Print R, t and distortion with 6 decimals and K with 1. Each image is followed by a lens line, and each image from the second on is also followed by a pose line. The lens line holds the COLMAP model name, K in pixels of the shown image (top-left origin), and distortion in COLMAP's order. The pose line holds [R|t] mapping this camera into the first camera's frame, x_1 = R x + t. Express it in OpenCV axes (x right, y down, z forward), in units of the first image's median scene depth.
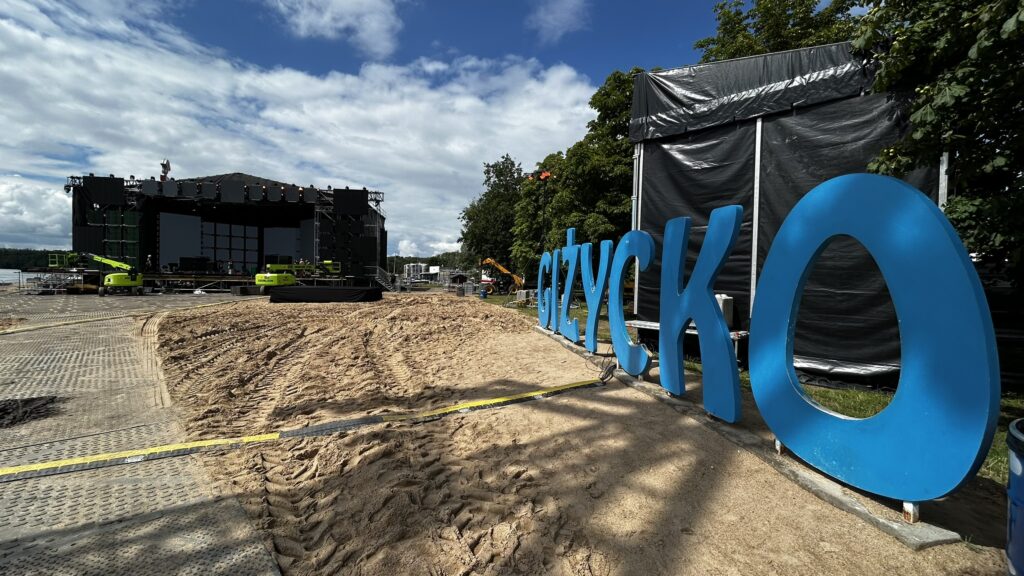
lens RADIAL K [[420.0, 0, 512.0], [0, 420.0, 288.0], [0, 0, 1]] dist [0.000756, 0.000153]
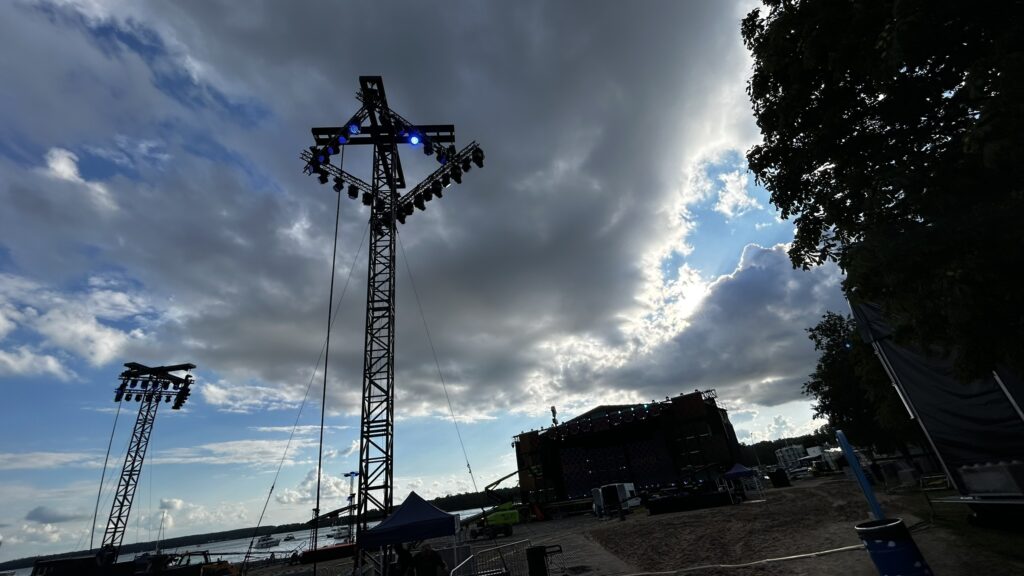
lens RADIAL K [[420.0, 0, 512.0], [0, 420.0, 288.0], [0, 0, 1]] dist [0.000756, 0.000153]
pose [[0.693447, -0.421907, -0.584059, 0.056569], [0.123732, 0.868312, -0.480338, 0.000870], [0.709804, 0.260822, 0.654332, -0.110197]]
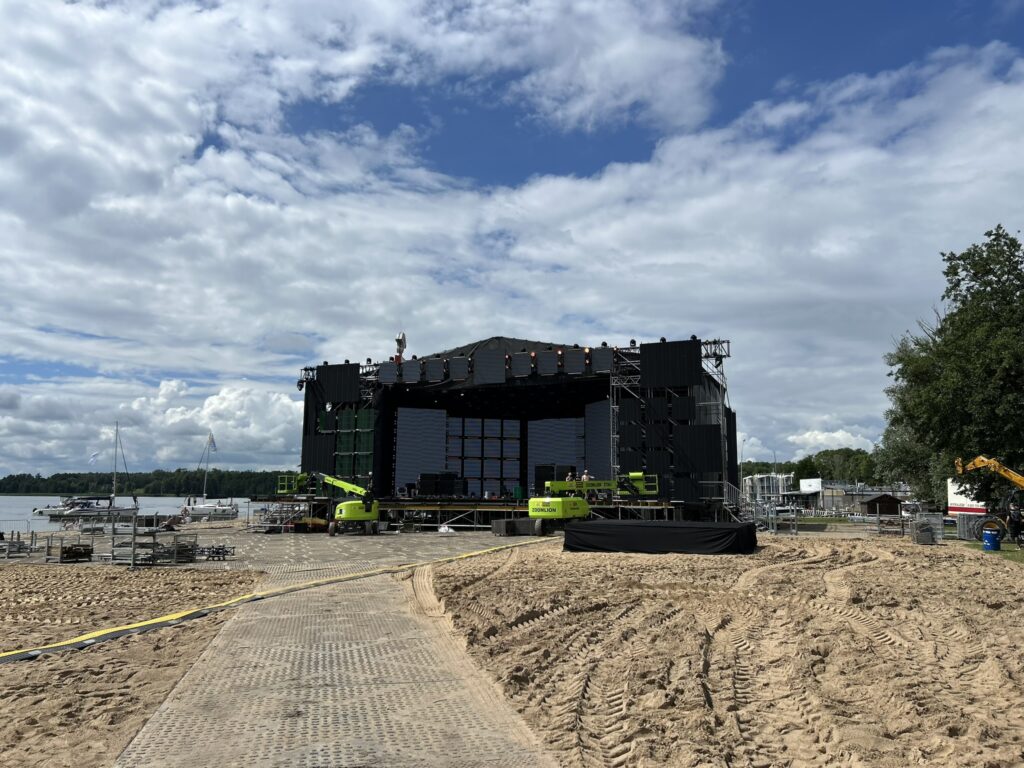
lens RADIAL K [[772.7, 0, 508.5], [0, 772.7, 367.3], [0, 0, 1]] dist [0.038026, -0.003519]
pose [[0.860111, -0.099959, -0.500218, -0.046491], [0.000138, 0.980658, -0.195728, -0.001136], [0.510107, 0.168279, 0.843488, 0.027408]]
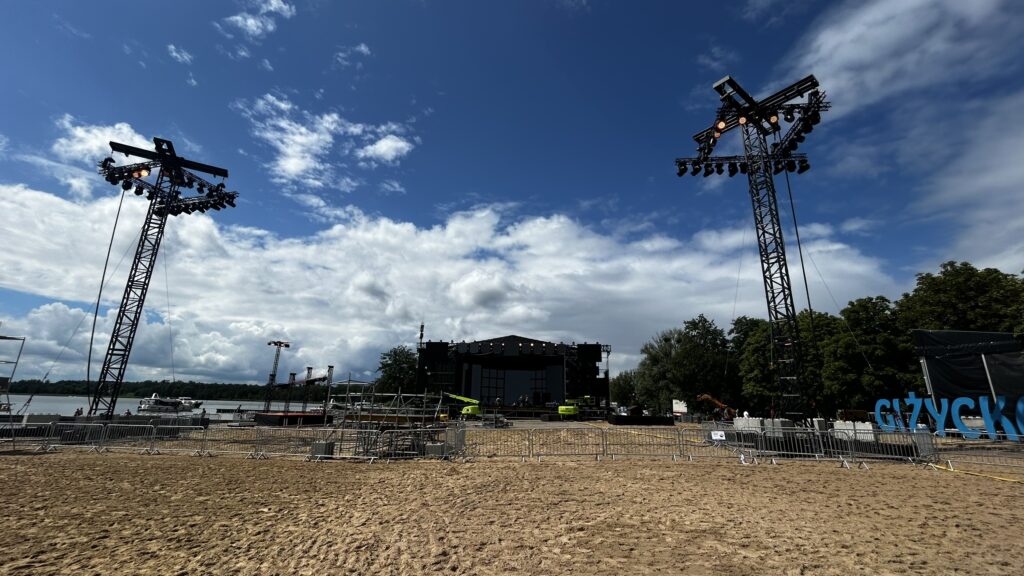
lens RADIAL K [[420.0, 0, 512.0], [0, 420.0, 288.0], [0, 0, 1]] dist [0.000756, 0.000153]
pose [[0.975687, -0.058526, -0.211211, -0.253857], [-0.007177, 0.954638, -0.297683, 0.006706], [0.219053, 0.291961, 0.931007, -0.333098]]
